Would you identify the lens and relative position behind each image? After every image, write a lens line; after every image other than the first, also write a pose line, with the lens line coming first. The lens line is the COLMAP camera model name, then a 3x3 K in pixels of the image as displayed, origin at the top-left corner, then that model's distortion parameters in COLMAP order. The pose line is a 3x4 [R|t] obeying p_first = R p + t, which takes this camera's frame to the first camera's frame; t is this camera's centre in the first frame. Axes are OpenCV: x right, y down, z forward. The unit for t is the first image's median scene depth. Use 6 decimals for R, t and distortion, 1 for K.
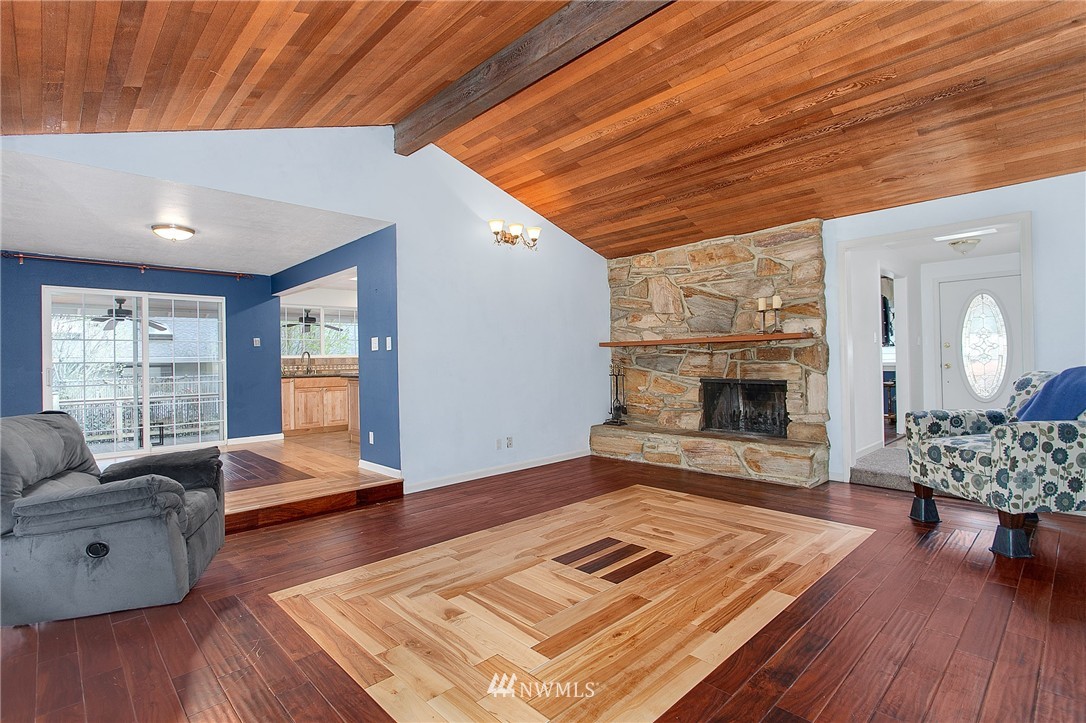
lens RADIAL K [[520.2, 0, 539.8], [0, 520.2, 357.9], [0, 0, 1]] dist [0.000972, -0.000247]
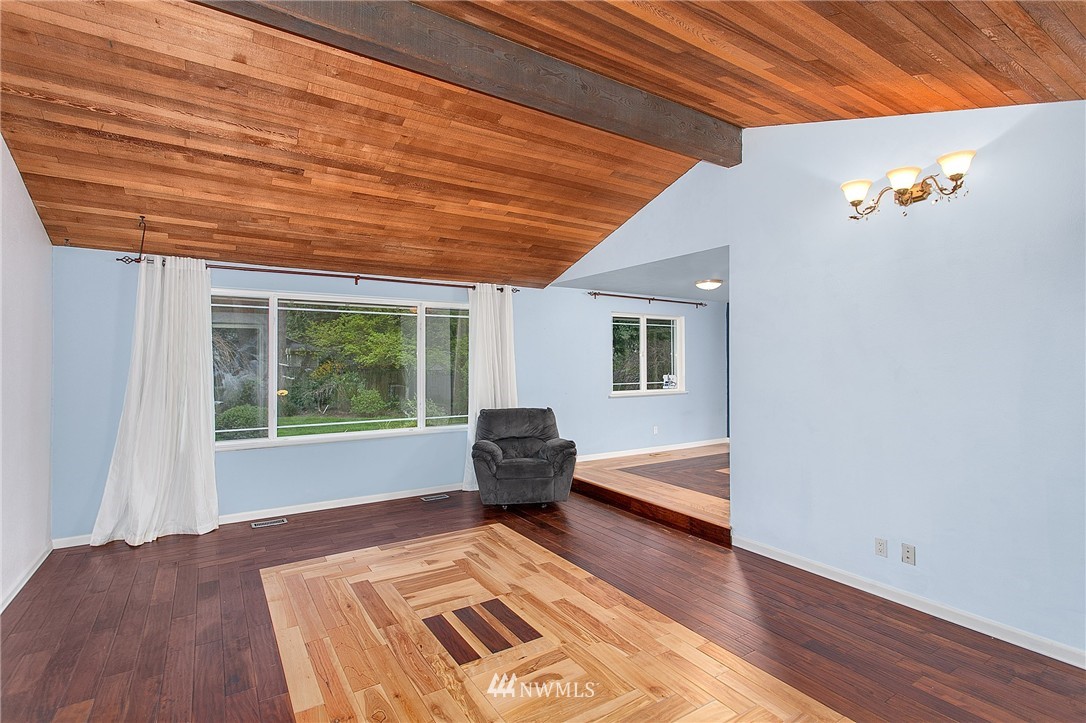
lens RADIAL K [[520.2, 0, 540.2], [0, 520.2, 357.4], [0, 0, 1]] dist [0.000972, -0.000247]
pose [[-0.187946, 0.014617, -0.982071, 1.047529], [0.006603, 0.999885, 0.013619, -0.115005], [0.982157, -0.003925, -0.188021, 1.305512]]
